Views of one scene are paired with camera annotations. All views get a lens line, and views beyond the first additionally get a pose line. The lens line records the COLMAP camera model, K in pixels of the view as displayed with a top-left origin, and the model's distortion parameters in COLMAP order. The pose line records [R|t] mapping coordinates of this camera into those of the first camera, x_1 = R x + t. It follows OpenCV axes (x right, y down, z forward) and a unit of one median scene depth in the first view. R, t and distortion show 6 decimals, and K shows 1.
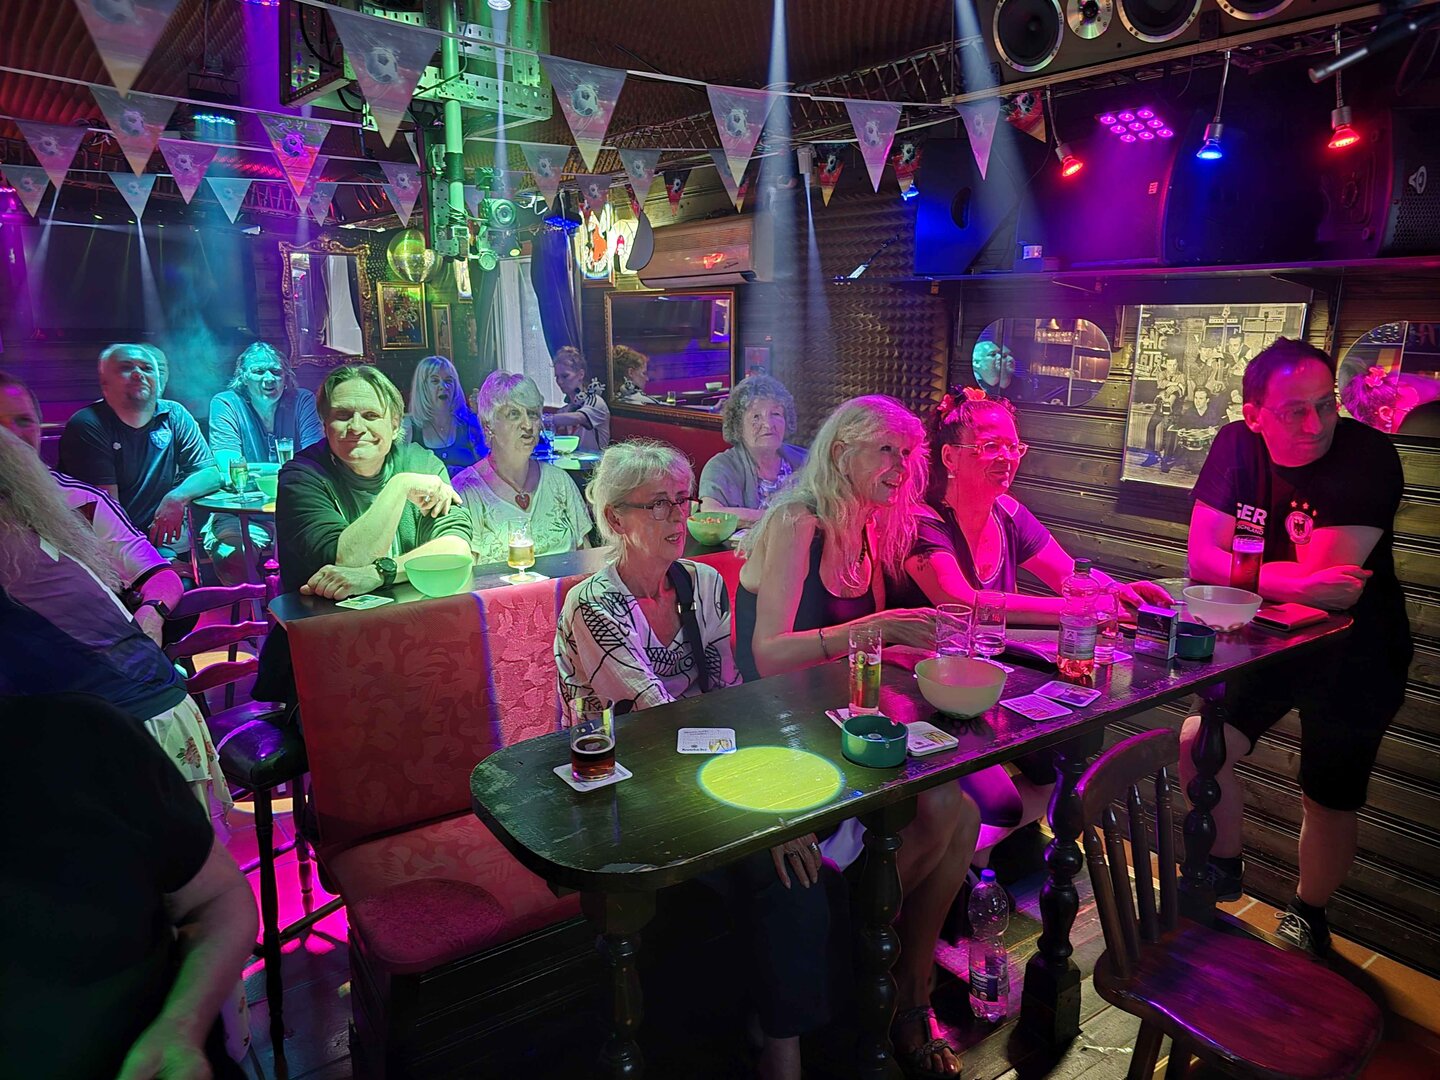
lens RADIAL K [[977.5, 0, 720.0], [0, 977.5, 540.0], [0, 0, 1]] dist [0.004577, -0.024933]
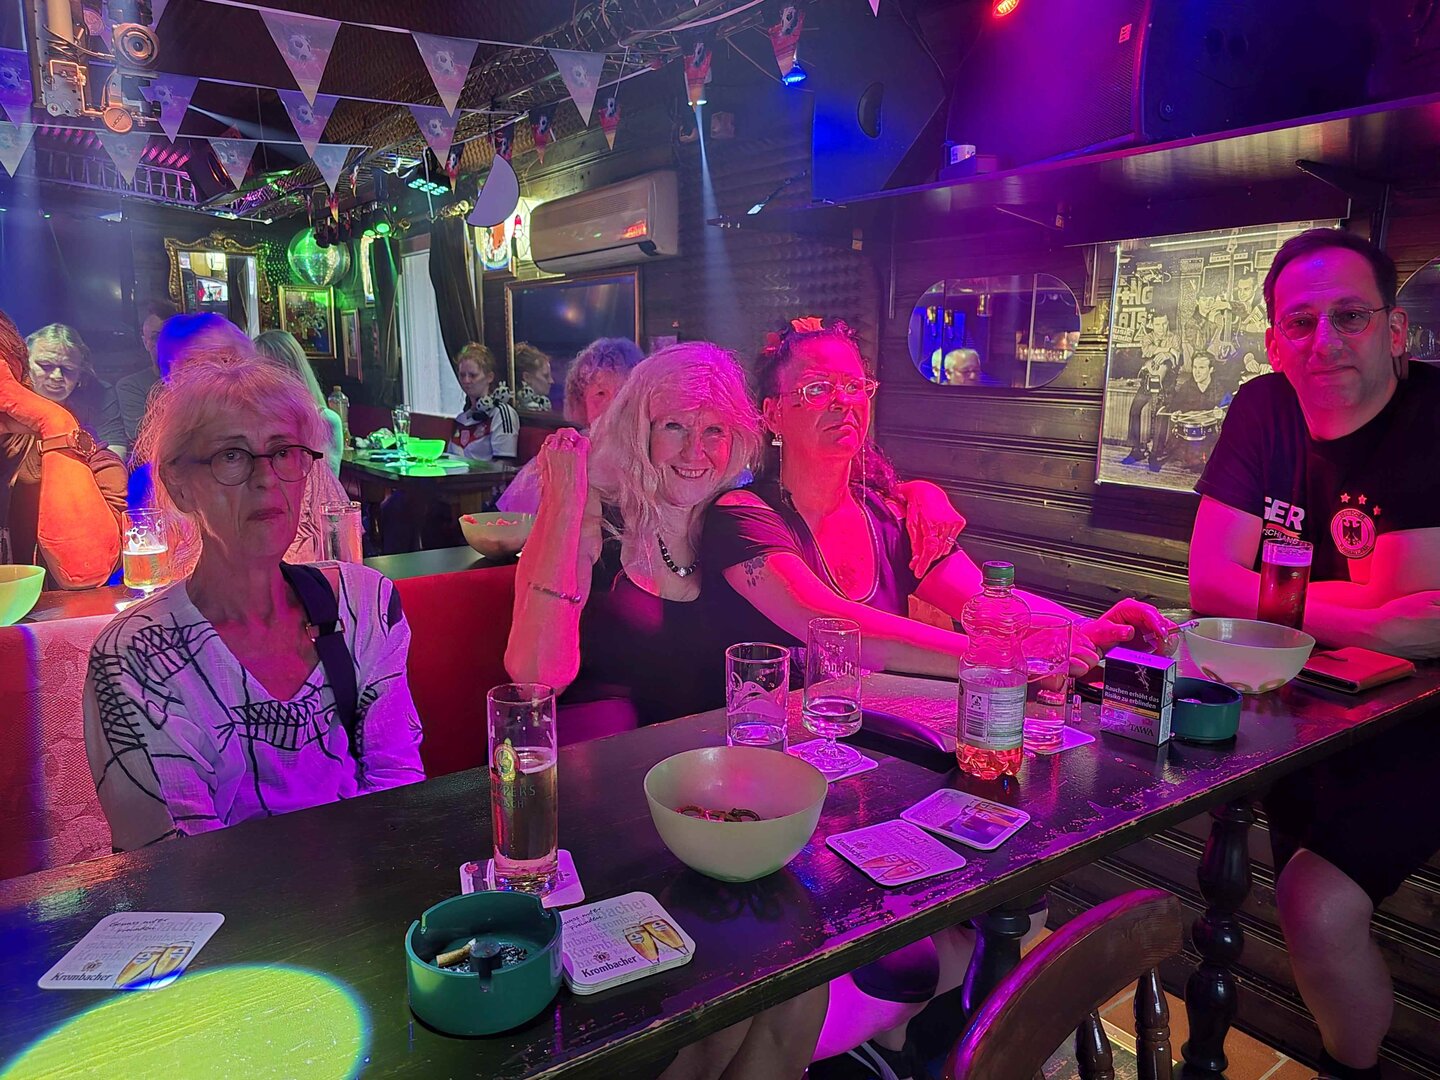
lens RADIAL K [[940.3, 0, 720.0], [0, 940.3, 540.0], [0, 0, 1]] dist [0.000615, -0.050834]
pose [[0.999914, 0.007077, -0.010998, 0.140170], [-0.007599, 0.998810, -0.048180, 0.021243], [0.010644, 0.048260, 0.998778, 0.300883]]
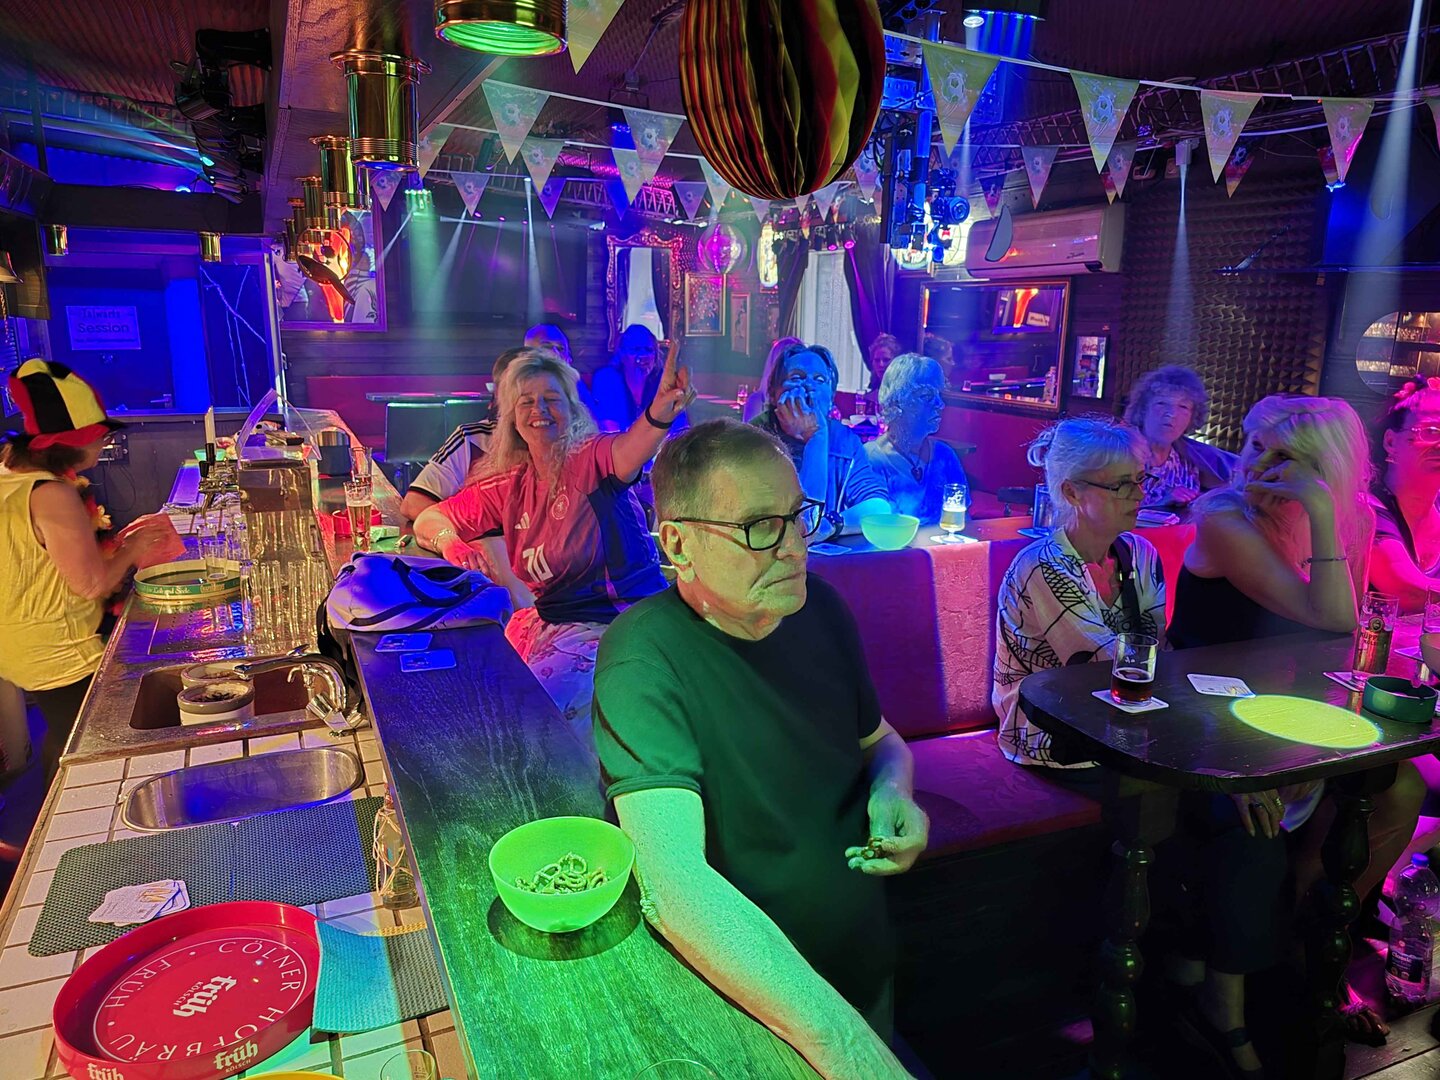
lens RADIAL K [[983.1, 0, 663.0], [0, 983.1, 539.0], [0, 0, 1]] dist [0.003657, -0.025592]
pose [[0.969466, 0.062852, -0.237035, -0.199146], [-0.061375, 0.998022, 0.013612, 0.033340], [0.237421, 0.001352, 0.971406, -0.124228]]
